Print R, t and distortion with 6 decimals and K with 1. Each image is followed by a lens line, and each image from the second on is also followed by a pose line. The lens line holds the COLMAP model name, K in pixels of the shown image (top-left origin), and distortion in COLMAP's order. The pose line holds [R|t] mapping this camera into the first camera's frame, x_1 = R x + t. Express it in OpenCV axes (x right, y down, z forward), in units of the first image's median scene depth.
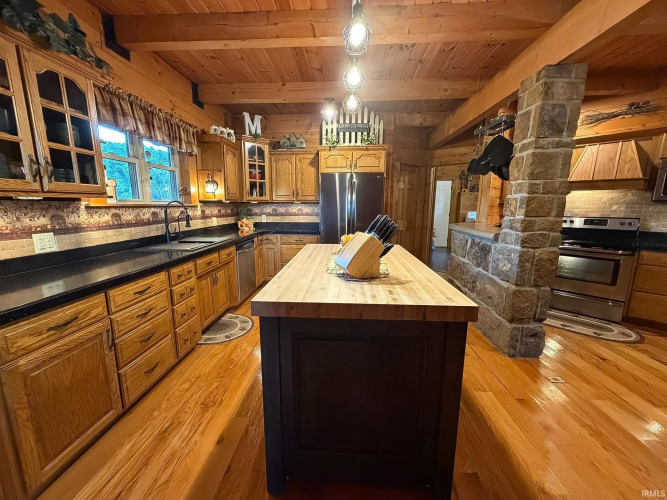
lens RADIAL K [[266.3, 0, 331.4], [0, 266.3, 250.3], [0, 0, 1]] dist [-0.000017, -0.000066]
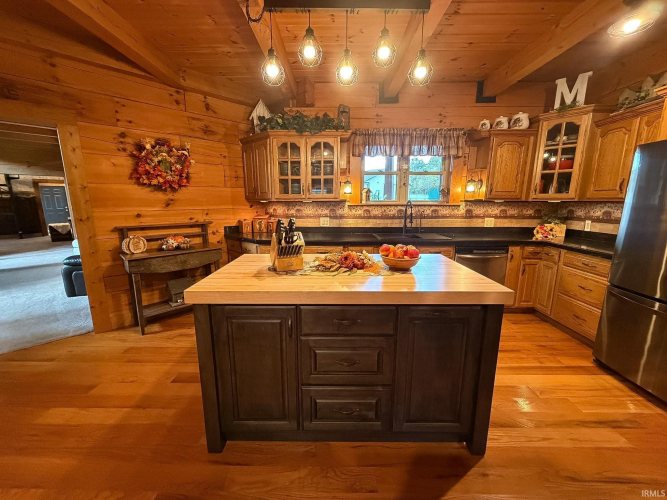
lens RADIAL K [[266.3, 0, 333.5], [0, 266.3, 249.3], [0, 0, 1]] dist [-0.000017, -0.000066]
pose [[0.055380, 0.173930, -0.983199, 0.623096], [-0.169562, 0.972046, 0.162406, -0.103365], [0.983962, 0.157719, 0.083324, 0.551335]]
